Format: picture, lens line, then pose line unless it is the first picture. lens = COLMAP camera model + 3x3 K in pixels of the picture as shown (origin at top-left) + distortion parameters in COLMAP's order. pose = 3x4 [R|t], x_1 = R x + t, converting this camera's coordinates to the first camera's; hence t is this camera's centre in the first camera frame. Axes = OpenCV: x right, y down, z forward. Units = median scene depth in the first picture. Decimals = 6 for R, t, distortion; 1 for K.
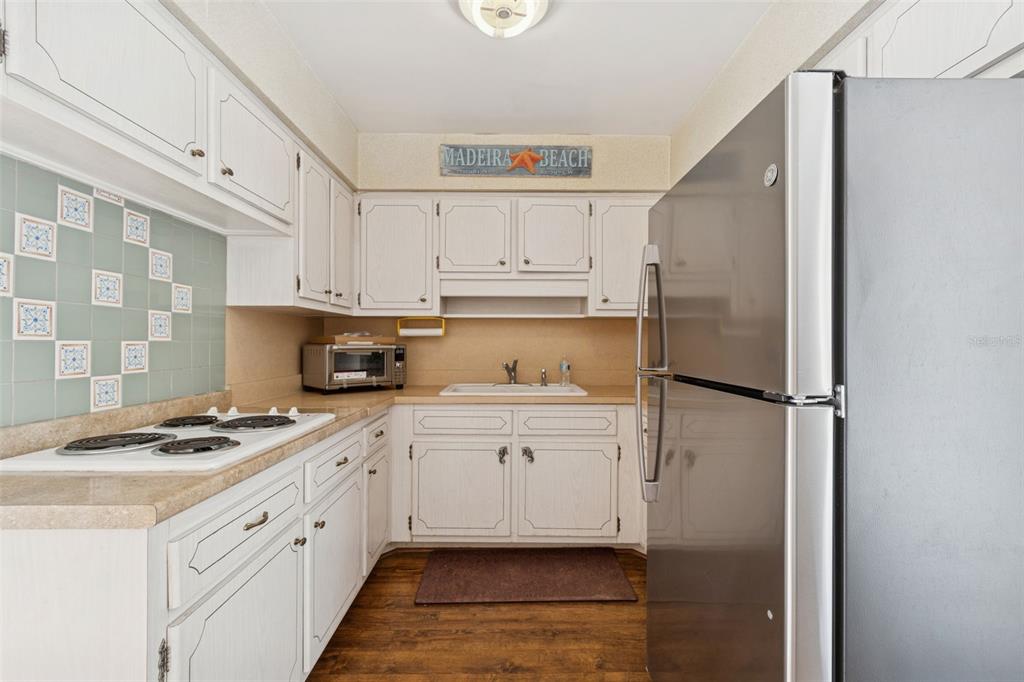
lens RADIAL K [[458.8, 0, 514.5], [0, 458.8, 341.4], [0, 0, 1]] dist [0.006638, -0.000726]
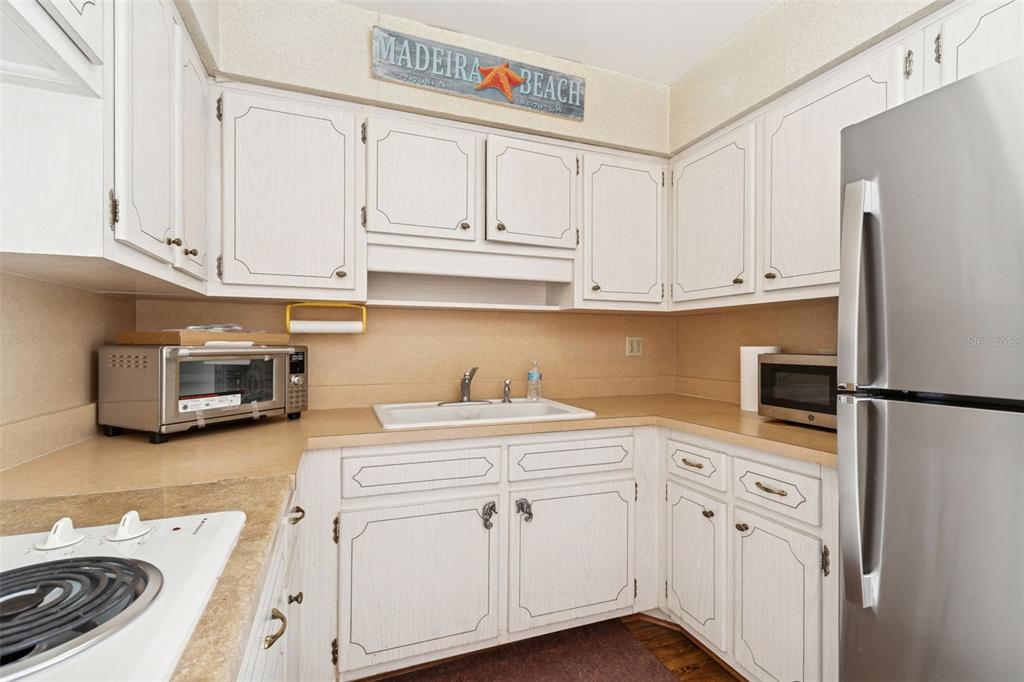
lens RADIAL K [[458.8, 0, 509.5], [0, 458.8, 344.3], [0, 0, 1]] dist [0.006638, -0.000726]
pose [[0.936247, 0.000980, 0.351341, -0.206897], [-0.002772, 0.999986, 0.004599, 0.001026], [-0.351331, -0.005280, 0.936236, 0.344932]]
